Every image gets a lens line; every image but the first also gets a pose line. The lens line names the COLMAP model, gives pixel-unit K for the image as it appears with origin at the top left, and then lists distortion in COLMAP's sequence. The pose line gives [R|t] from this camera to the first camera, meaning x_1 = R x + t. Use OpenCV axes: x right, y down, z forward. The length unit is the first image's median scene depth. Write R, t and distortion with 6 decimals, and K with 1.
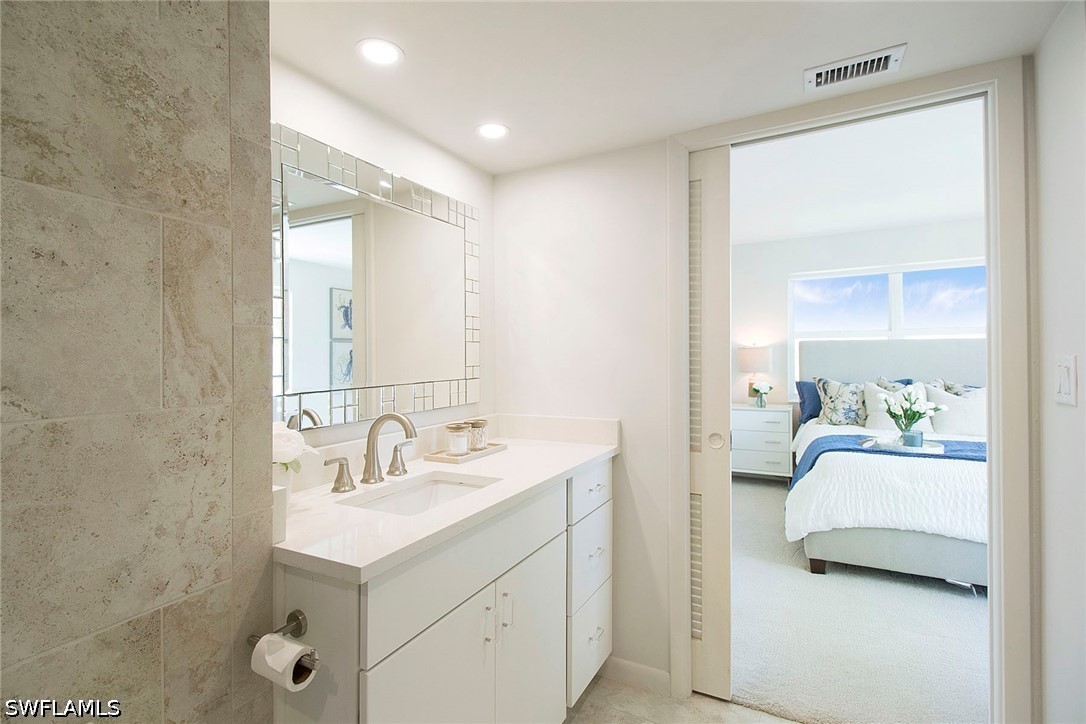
lens RADIAL K [[507.4, 0, 541.5], [0, 507.4, 361.4], [0, 0, 1]] dist [0.008274, 0.000711]
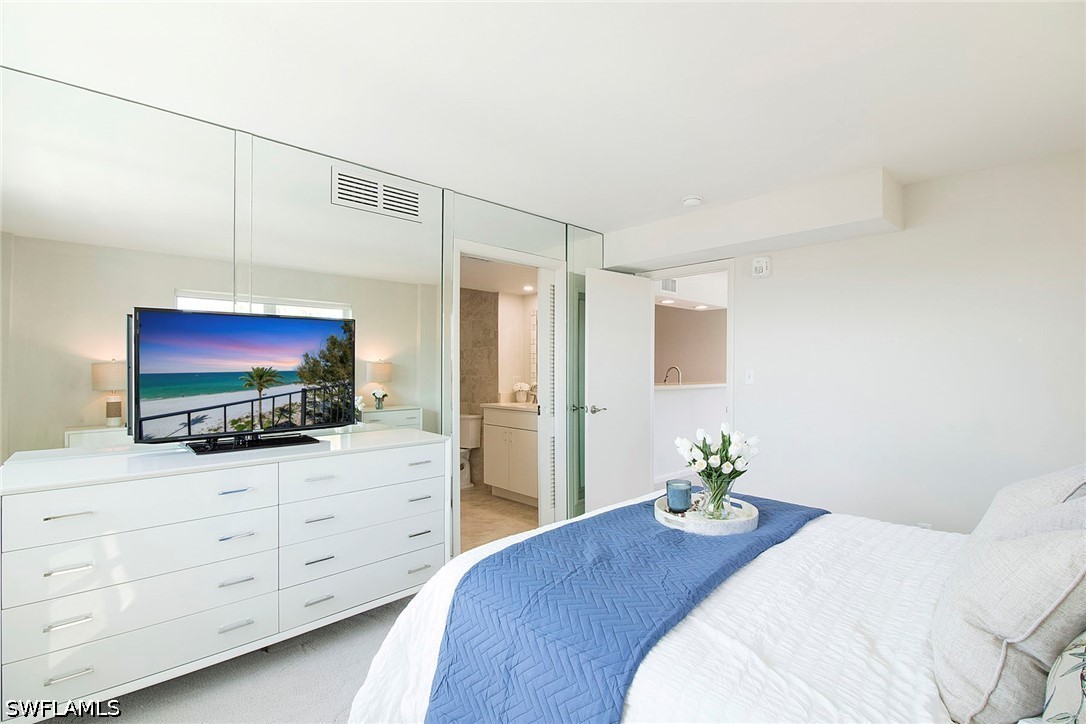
lens RADIAL K [[507.4, 0, 543.3], [0, 507.4, 361.5], [0, 0, 1]] dist [0.008274, 0.000711]
pose [[-0.356379, -0.001316, -0.934341, 5.104033], [0.003876, 0.999988, -0.002887, -0.075353], [0.934333, -0.004650, -0.356370, 3.947536]]
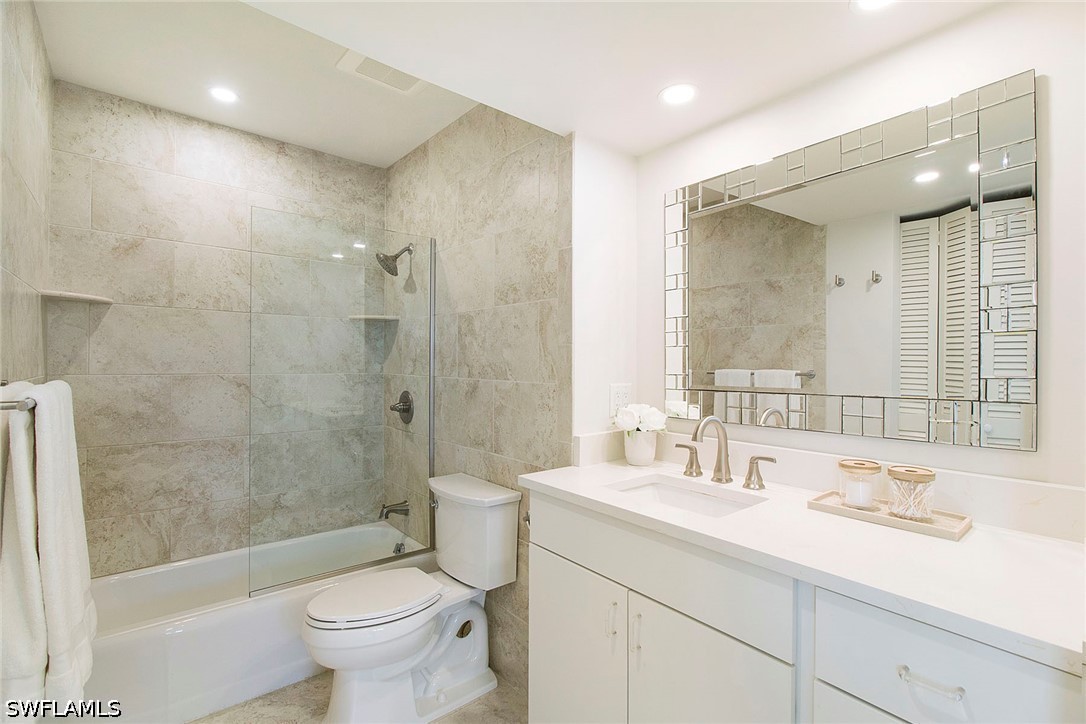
lens RADIAL K [[507.4, 0, 544.1], [0, 507.4, 355.0], [0, 0, 1]] dist [0.008274, 0.000711]
pose [[-0.414660, 0.004448, -0.909966, 1.351286], [-0.002343, 0.999980, 0.005956, -0.047891], [0.909973, 0.004602, -0.414641, 1.934325]]
